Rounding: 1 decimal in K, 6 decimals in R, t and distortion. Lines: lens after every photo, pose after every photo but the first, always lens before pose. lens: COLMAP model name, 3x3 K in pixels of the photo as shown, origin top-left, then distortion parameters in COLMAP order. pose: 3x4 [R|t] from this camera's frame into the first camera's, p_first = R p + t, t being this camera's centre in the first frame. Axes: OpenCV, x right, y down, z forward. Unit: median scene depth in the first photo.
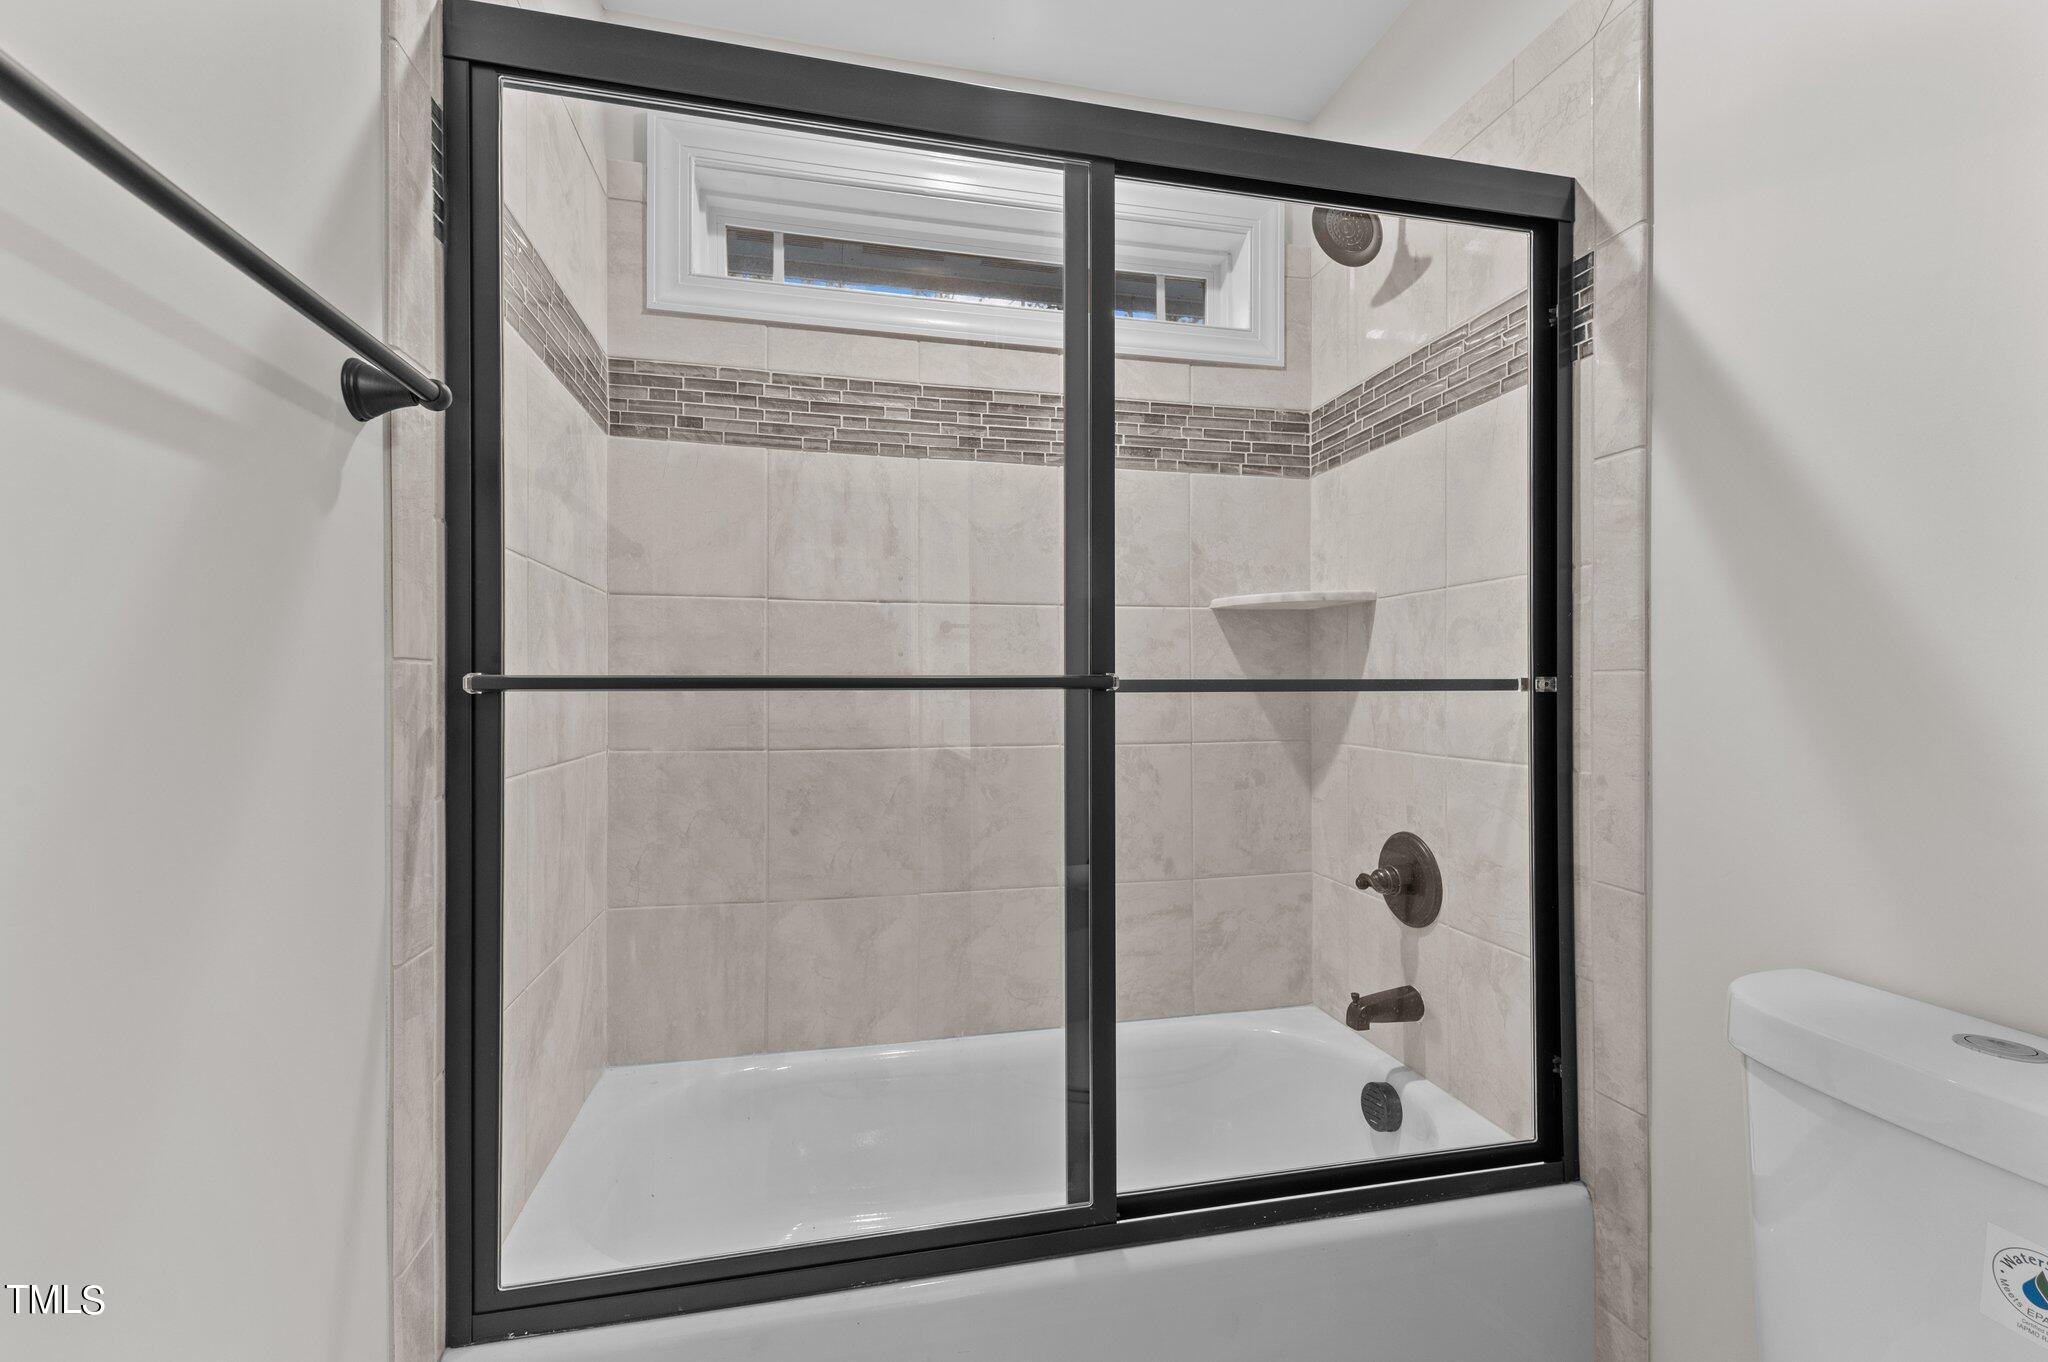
lens RADIAL K [[873.4, 0, 1023.4], [0, 873.4, 685.9], [0, 0, 1]] dist [0.026275, -0.011377]
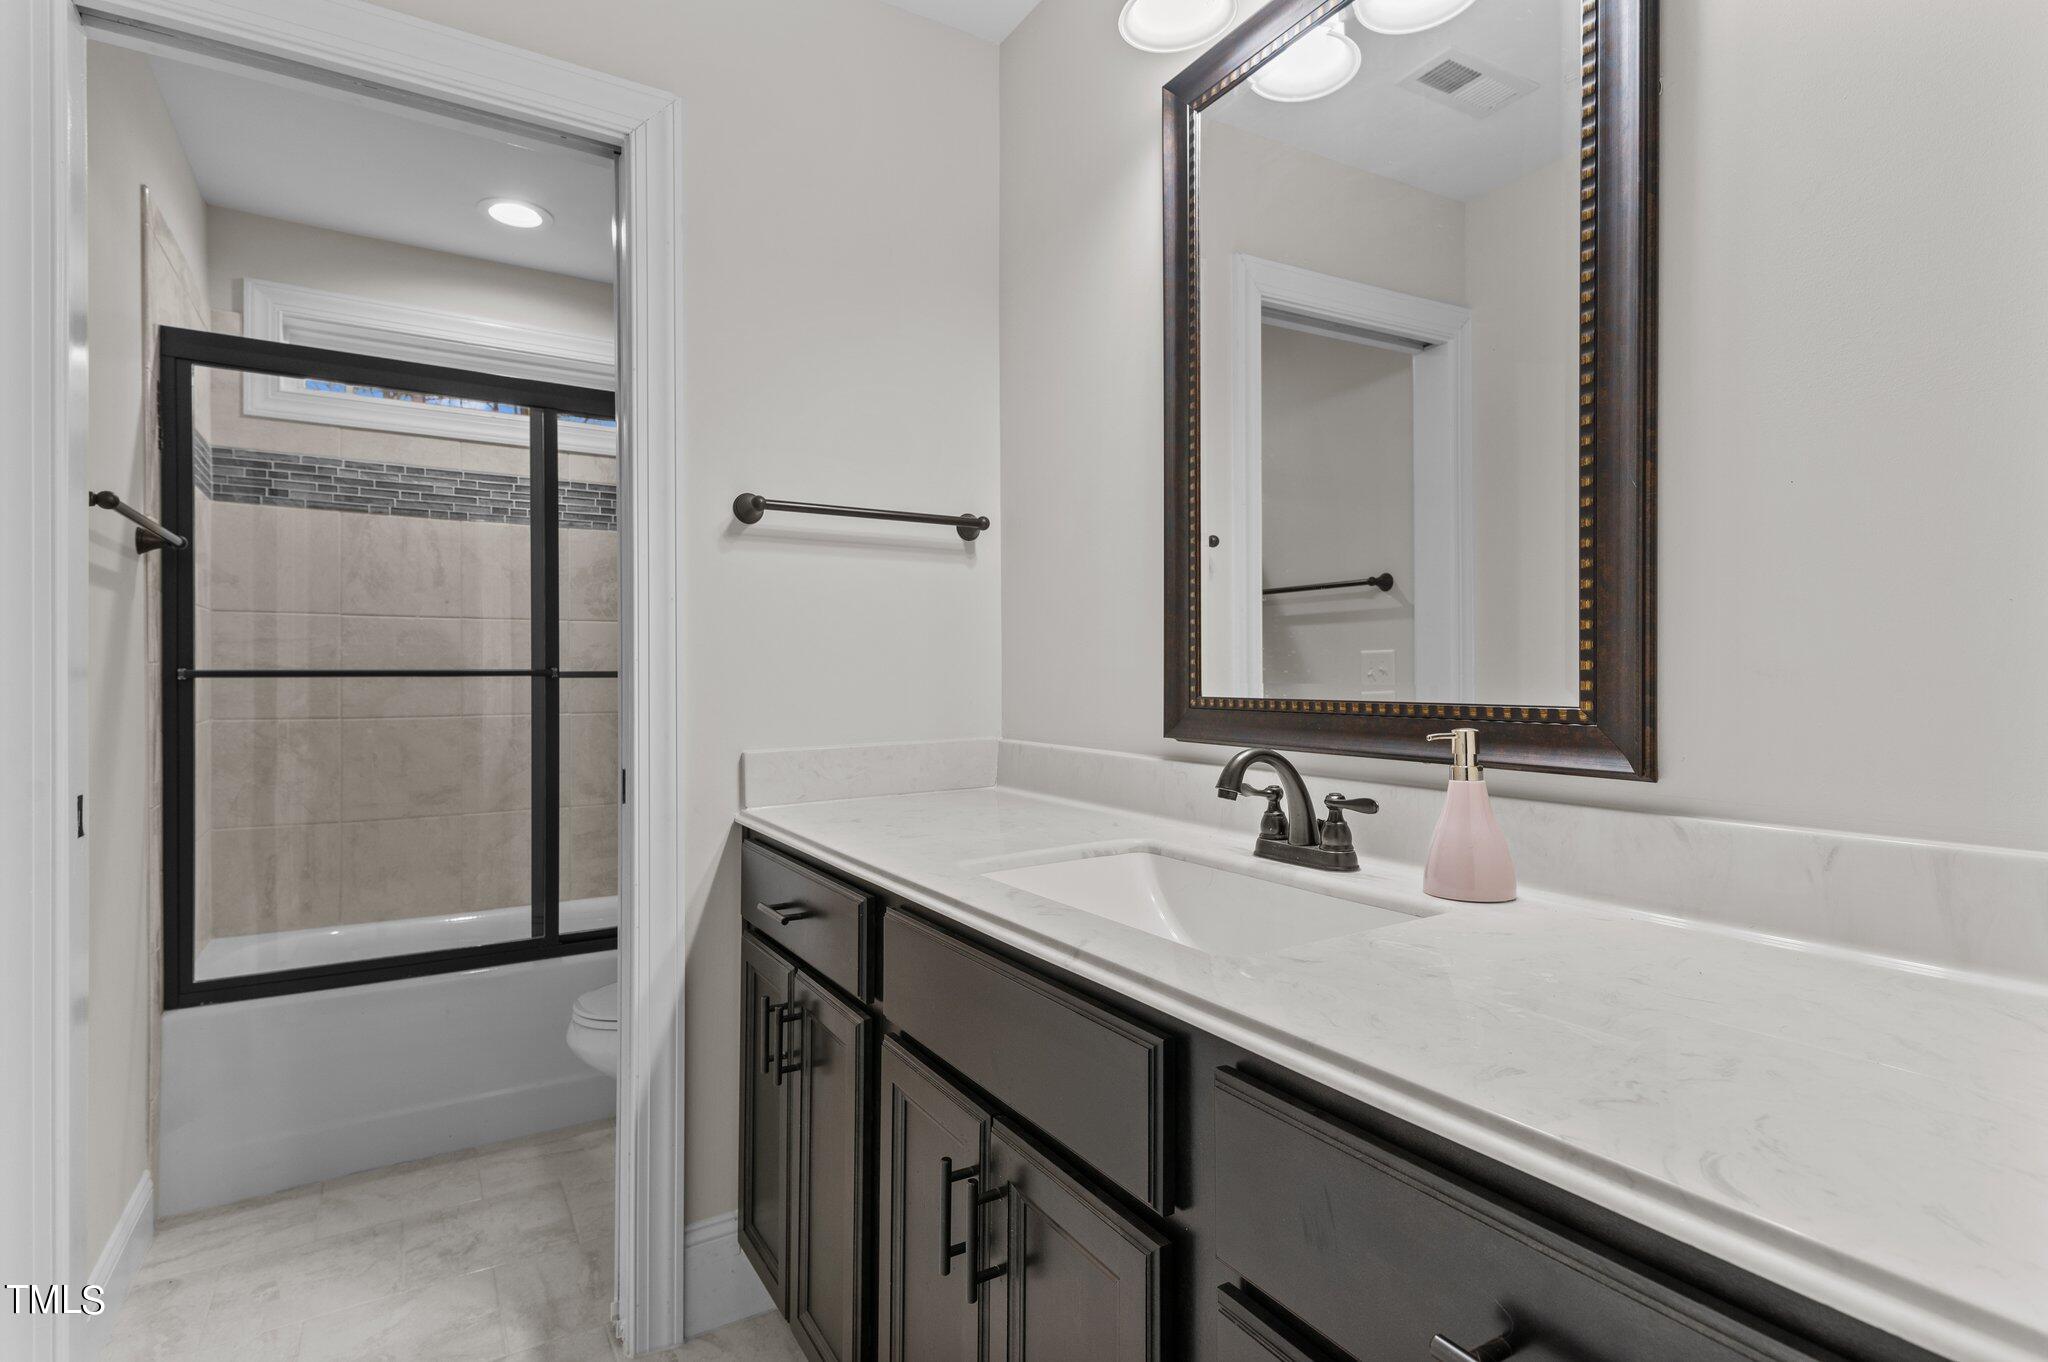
lens RADIAL K [[1021.3, 0, 1030.6], [0, 1021.3, 675.8], [0, 0, 1]] dist [0.020334, -0.001525]
pose [[0.944935, -0.001422, 0.327255, 0.237541], [0.000984, 0.999998, 0.001502, -0.000046], [-0.327257, -0.001097, 0.944935, -1.026825]]
